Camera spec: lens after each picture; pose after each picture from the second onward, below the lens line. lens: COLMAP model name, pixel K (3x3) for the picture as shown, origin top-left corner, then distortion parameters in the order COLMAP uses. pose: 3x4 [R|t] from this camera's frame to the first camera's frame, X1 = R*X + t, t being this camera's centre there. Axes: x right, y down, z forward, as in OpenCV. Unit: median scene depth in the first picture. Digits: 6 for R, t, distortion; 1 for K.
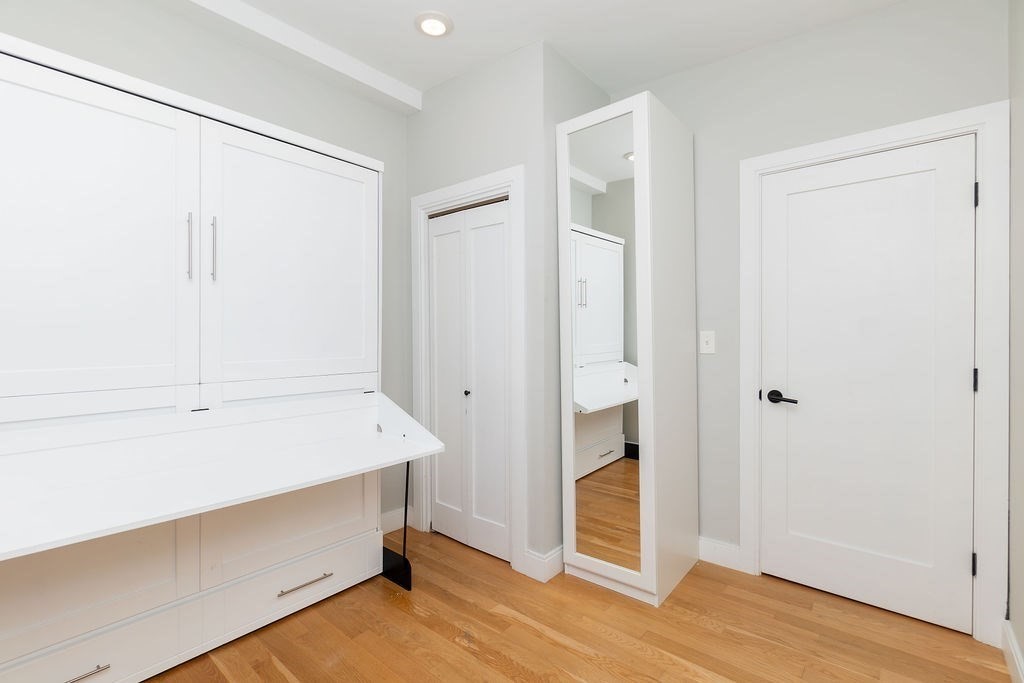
lens RADIAL K [[449.1, 0, 512.0], [0, 449.1, 341.5], [0, 0, 1]] dist [-0.002826, 0.000022]
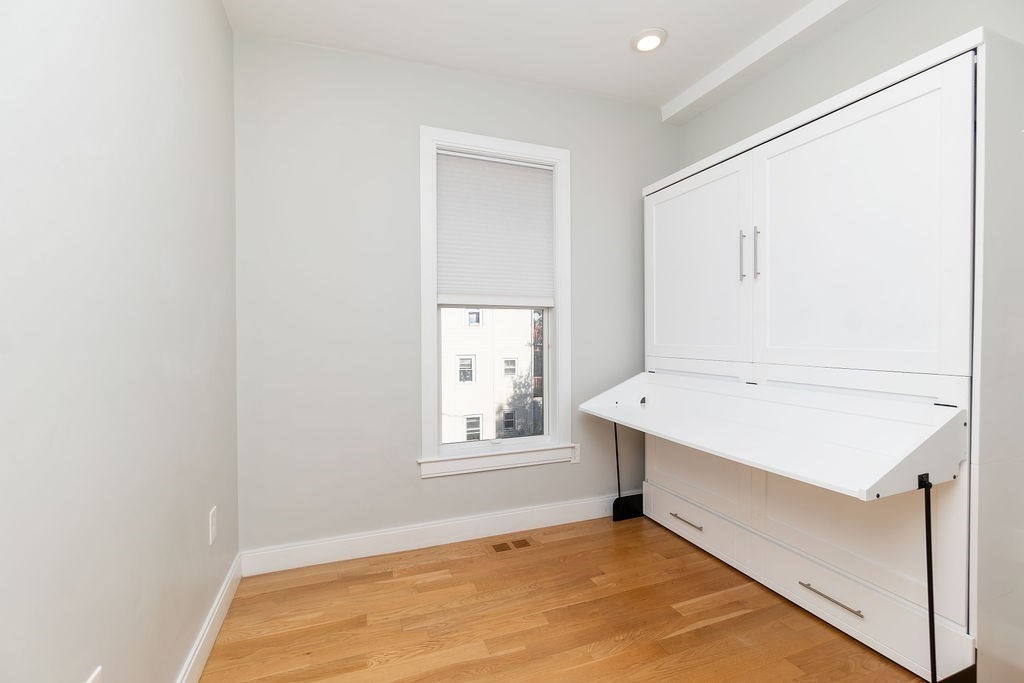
lens RADIAL K [[449.1, 0, 512.0], [0, 449.1, 341.5], [0, 0, 1]] dist [-0.002826, 0.000022]
pose [[-0.474849, 0.013301, -0.879967, 0.690827], [-0.006164, 0.999811, 0.018438, 0.017137], [0.880046, 0.014180, -0.474677, 0.950743]]
